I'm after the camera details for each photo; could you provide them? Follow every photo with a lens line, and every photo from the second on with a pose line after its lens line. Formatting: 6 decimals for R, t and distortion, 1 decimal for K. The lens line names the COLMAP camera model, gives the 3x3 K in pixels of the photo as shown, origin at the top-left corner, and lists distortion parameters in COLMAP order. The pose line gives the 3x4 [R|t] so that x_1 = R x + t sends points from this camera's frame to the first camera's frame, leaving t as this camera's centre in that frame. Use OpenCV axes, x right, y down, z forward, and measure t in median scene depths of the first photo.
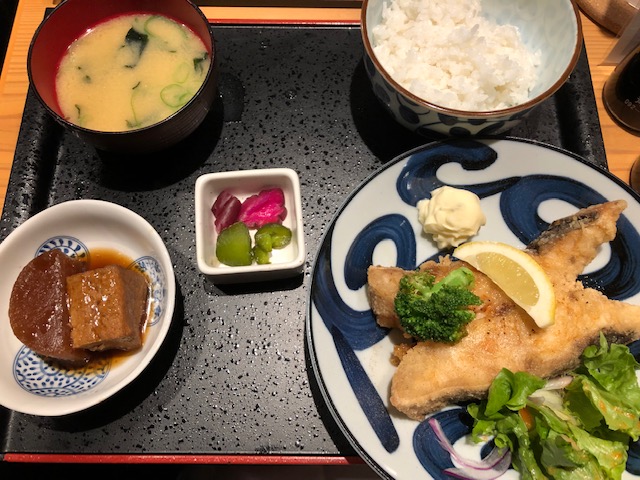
lens RADIAL K [[541.8, 0, 343.4], [0, 541.8, 241.9], [0, 0, 1]] dist [-0.006012, 0.007781]
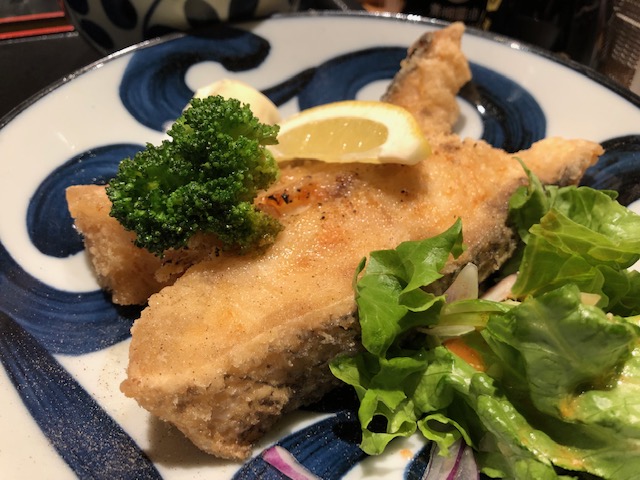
lens RADIAL K [[541.8, 0, 343.4], [0, 541.8, 241.9], [0, 0, 1]] dist [-0.006012, 0.007781]
pose [[0.938097, -0.237390, 0.252229, 0.160641], [0.329929, 0.834118, -0.442035, 0.424446], [-0.105454, 0.497889, 0.860805, 0.605162]]
